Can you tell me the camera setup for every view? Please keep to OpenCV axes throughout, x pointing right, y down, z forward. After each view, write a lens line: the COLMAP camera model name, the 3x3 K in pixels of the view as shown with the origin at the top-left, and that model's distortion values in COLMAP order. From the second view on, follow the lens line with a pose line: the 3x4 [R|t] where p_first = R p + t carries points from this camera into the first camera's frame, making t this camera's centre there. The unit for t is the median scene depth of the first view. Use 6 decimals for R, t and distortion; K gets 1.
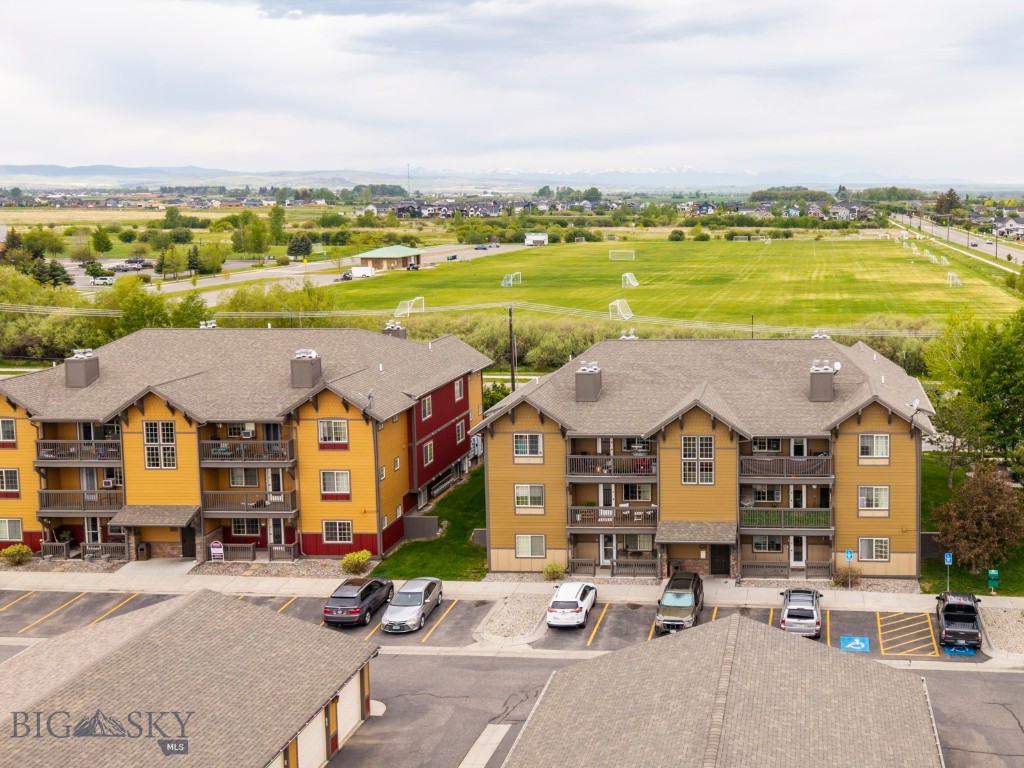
lens RADIAL K [[1117.0, 0, 759.2], [0, 1117.0, 299.5], [0, 0, 1]] dist [0.044093, -0.039770]
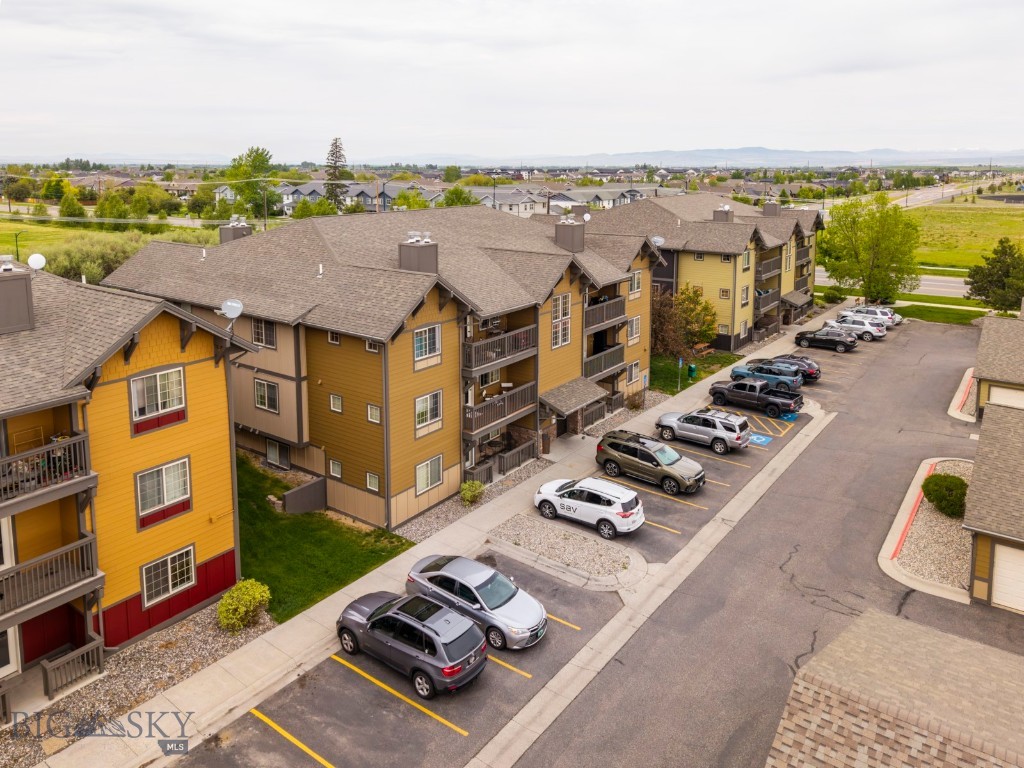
lens RADIAL K [[738.1, 0, 515.3], [0, 738.1, 243.1], [0, 0, 1]] dist [0.005524, -0.005159]
pose [[0.553950, -0.087928, 0.827894, -0.567370], [0.075516, 0.995615, 0.055213, 0.040350], [-0.829118, 0.031934, 0.558160, 0.662660]]
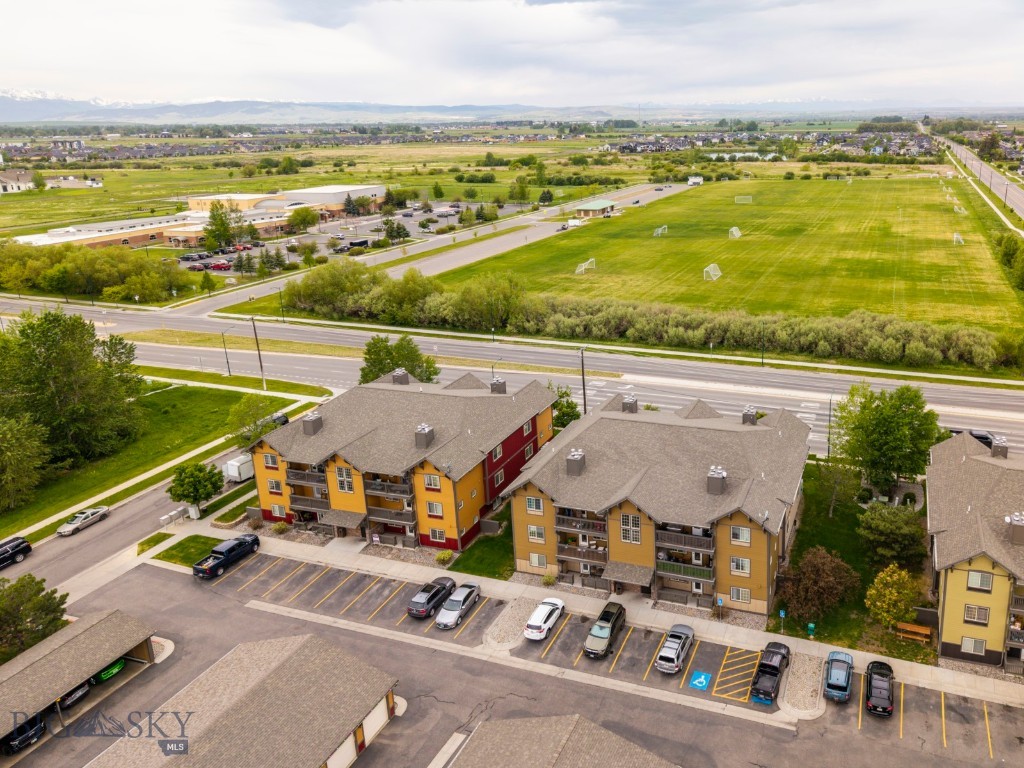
lens RADIAL K [[725.3, 0, 691.4], [0, 725.3, 285.3], [0, 0, 1]] dist [0.013440, -0.008961]
pose [[0.972740, 0.044065, -0.227673, 0.241911], [-0.014147, 0.991228, 0.131401, -0.326897], [0.231466, -0.124598, 0.964831, 0.063715]]
